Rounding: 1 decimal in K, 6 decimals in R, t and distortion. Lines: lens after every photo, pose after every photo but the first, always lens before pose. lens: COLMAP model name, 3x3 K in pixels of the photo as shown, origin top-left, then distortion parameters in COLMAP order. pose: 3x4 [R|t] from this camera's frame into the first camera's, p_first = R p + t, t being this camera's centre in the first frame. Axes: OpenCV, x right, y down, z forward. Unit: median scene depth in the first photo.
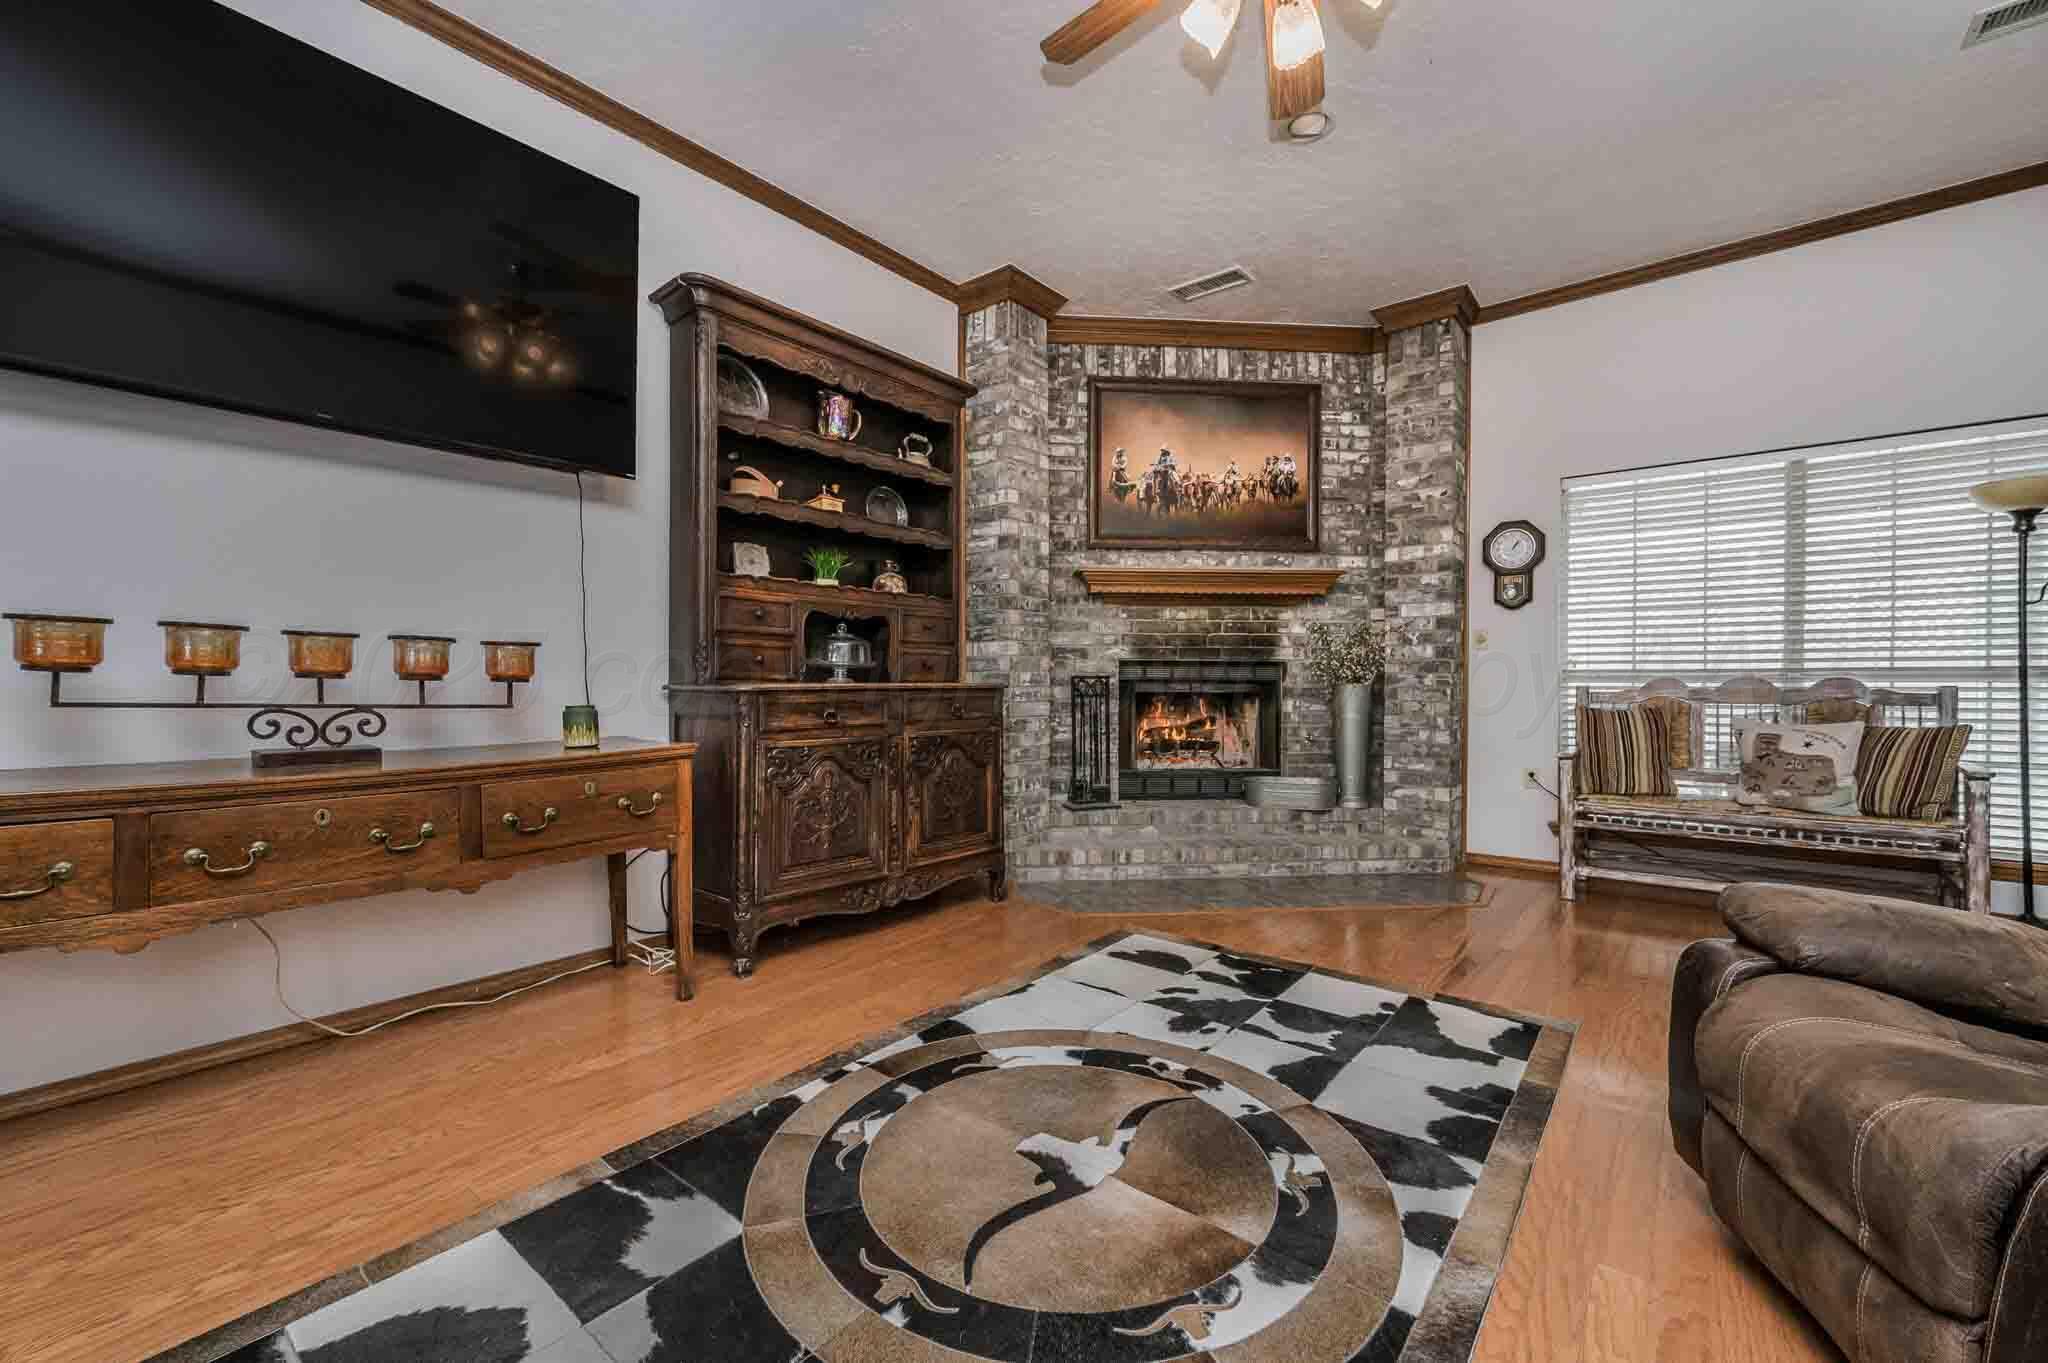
lens RADIAL K [[825.5, 0, 1023.9], [0, 825.5, 690.2], [0, 0, 1]] dist [0.002759, -0.000798]
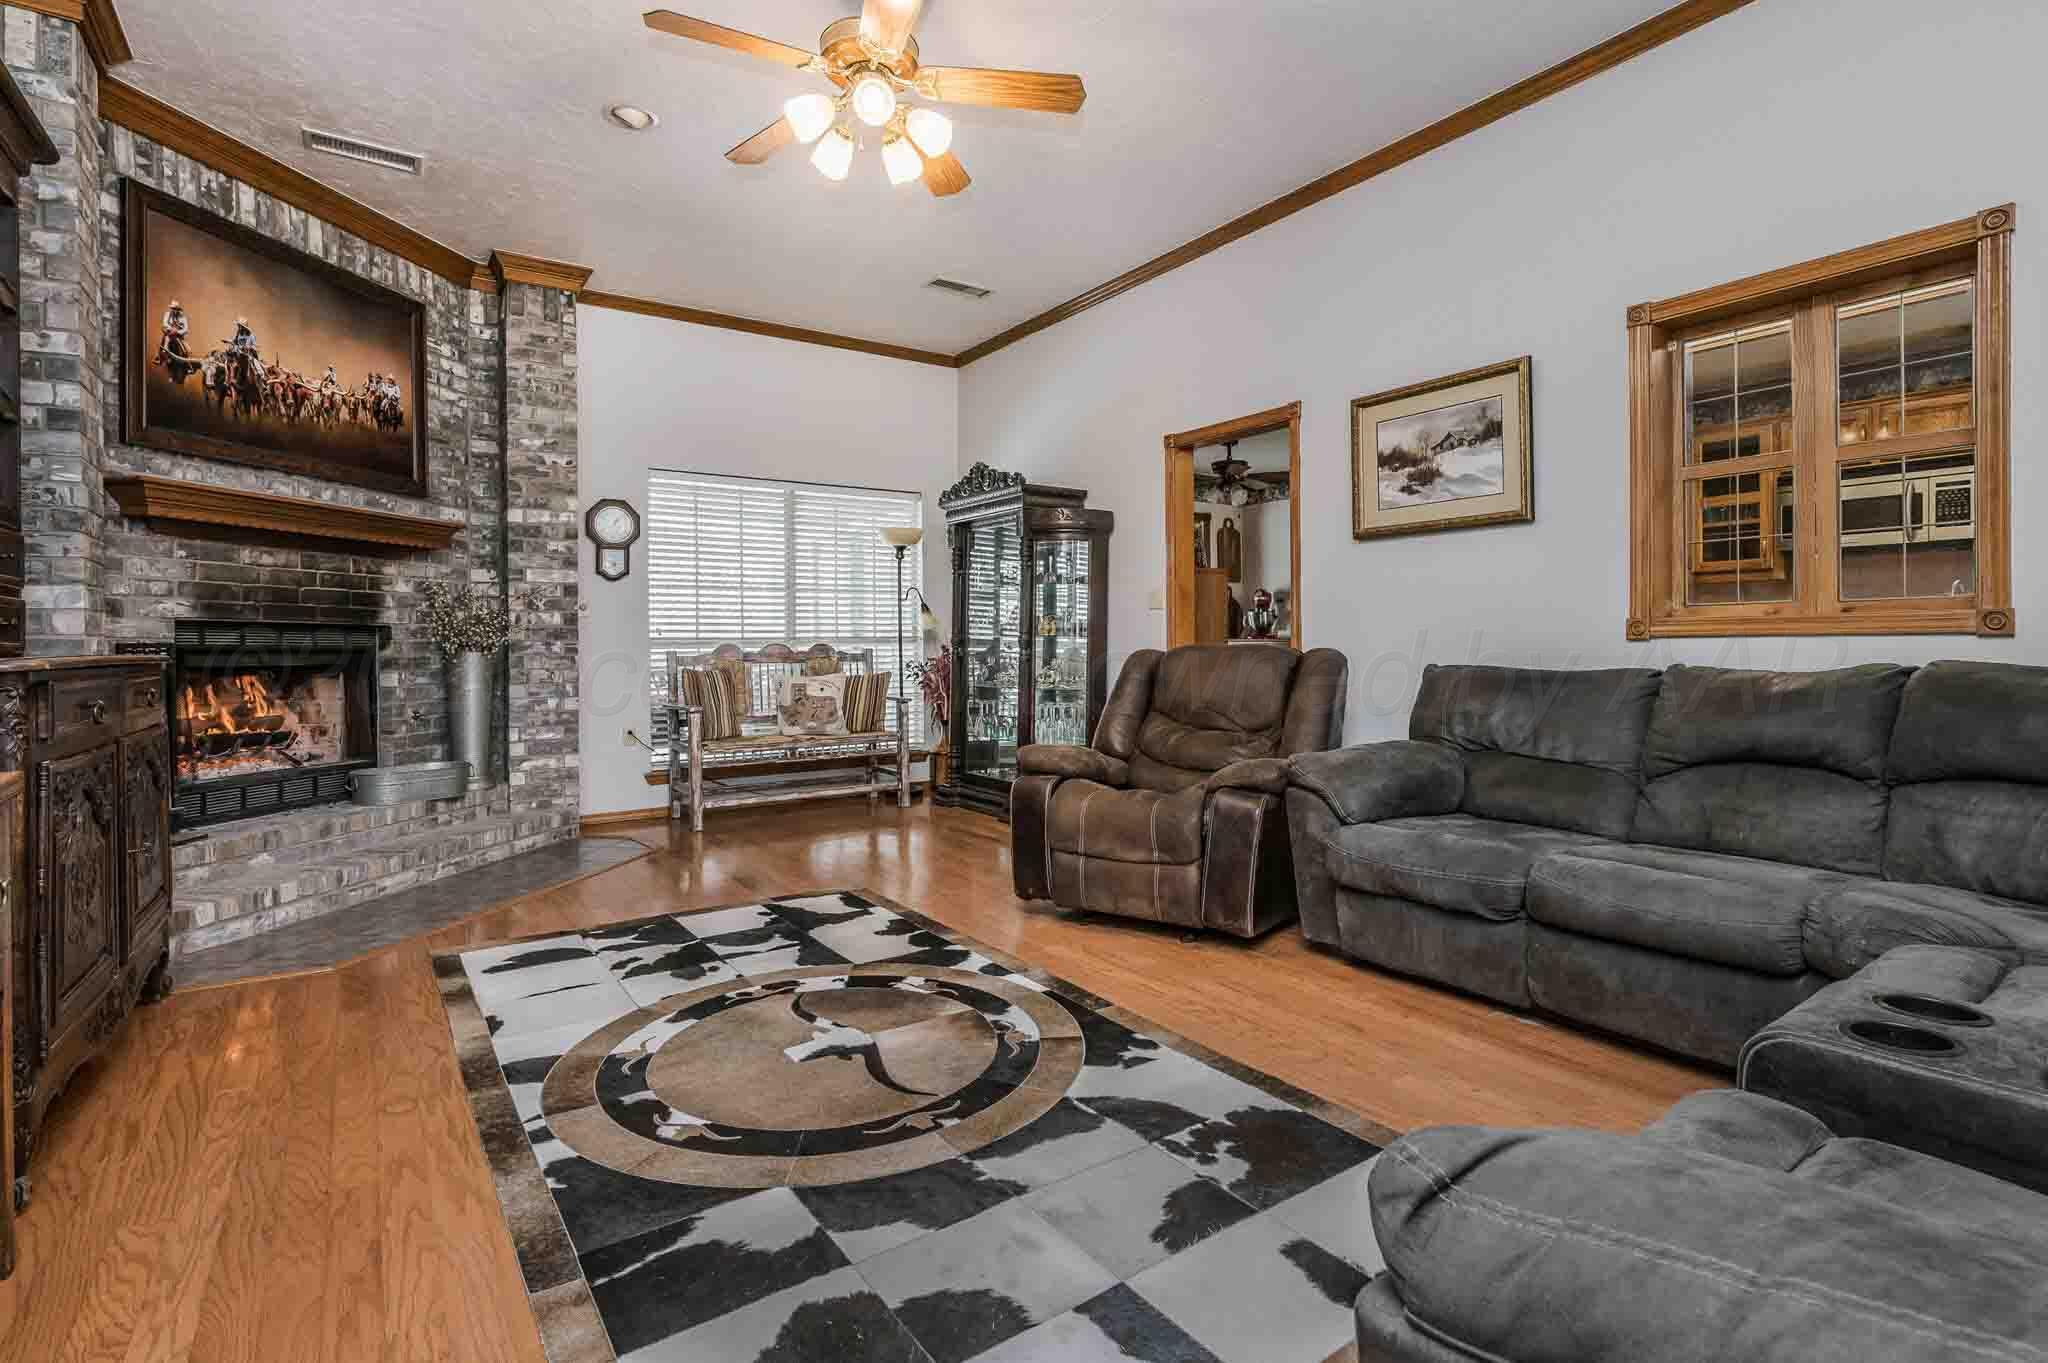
lens RADIAL K [[979.1, 0, 1037.0], [0, 979.1, 641.8], [0, 0, 1]] dist [0.001166, 0.000445]
pose [[0.273056, 0.000503, 0.961998, -0.627499], [0.018126, 0.999820, -0.005667, -0.002110], [-0.961827, 0.018985, 0.272998, 0.160155]]
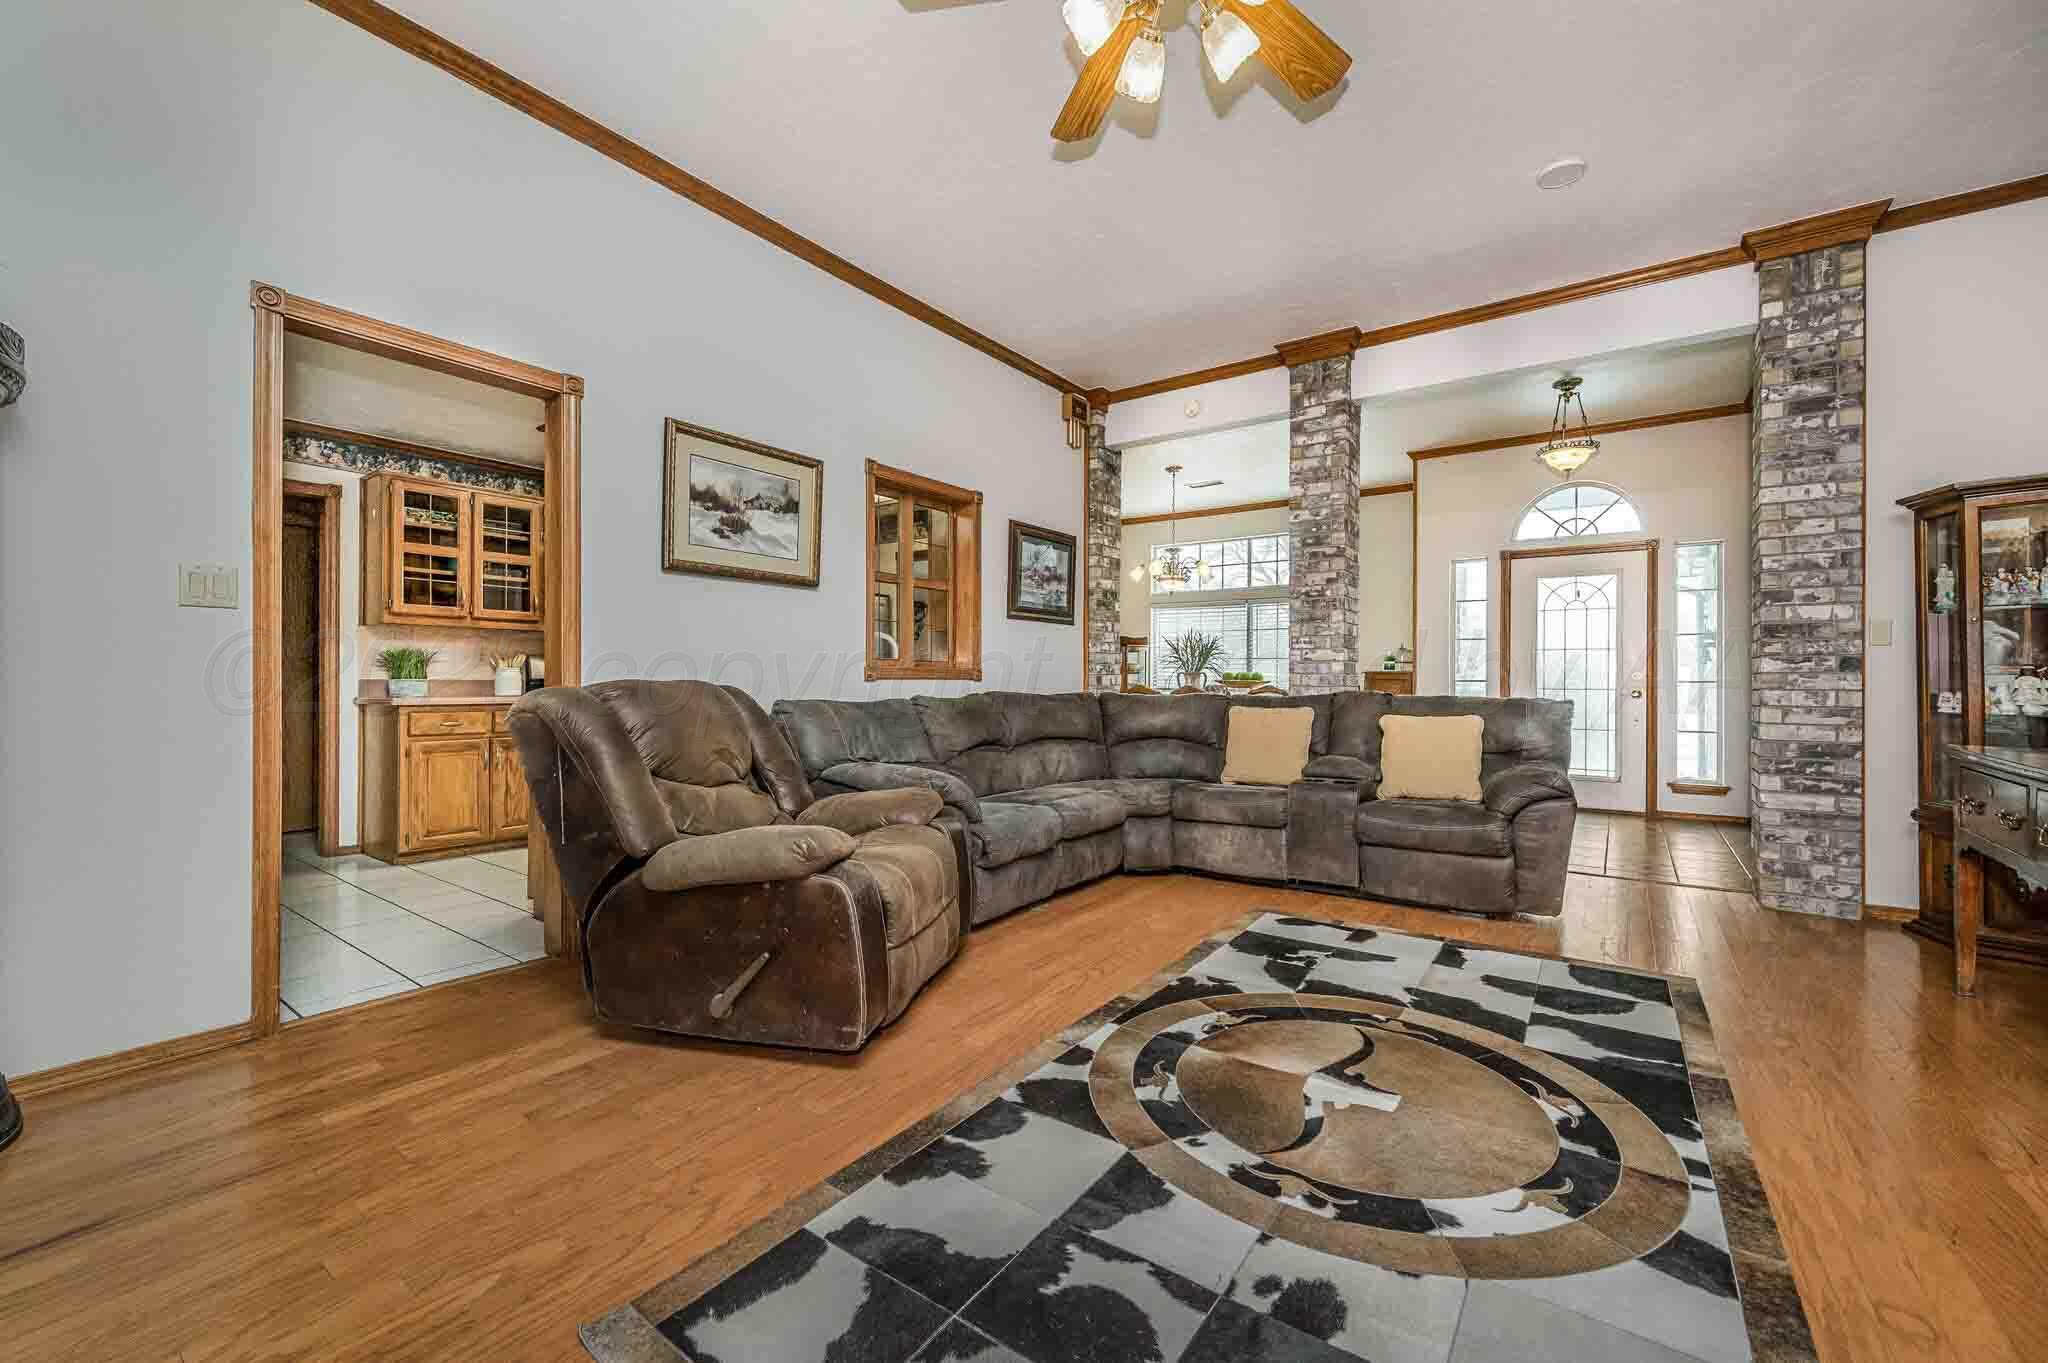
lens RADIAL K [[825.5, 0, 1025.5], [0, 825.5, 681.0], [0, 0, 1]] dist [0.002759, -0.000798]
pose [[-0.998042, -0.004994, -0.062340, 0.299734], [-0.005591, 0.999940, 0.009413, -0.010790], [0.062289, 0.009743, -0.998011, 1.087949]]
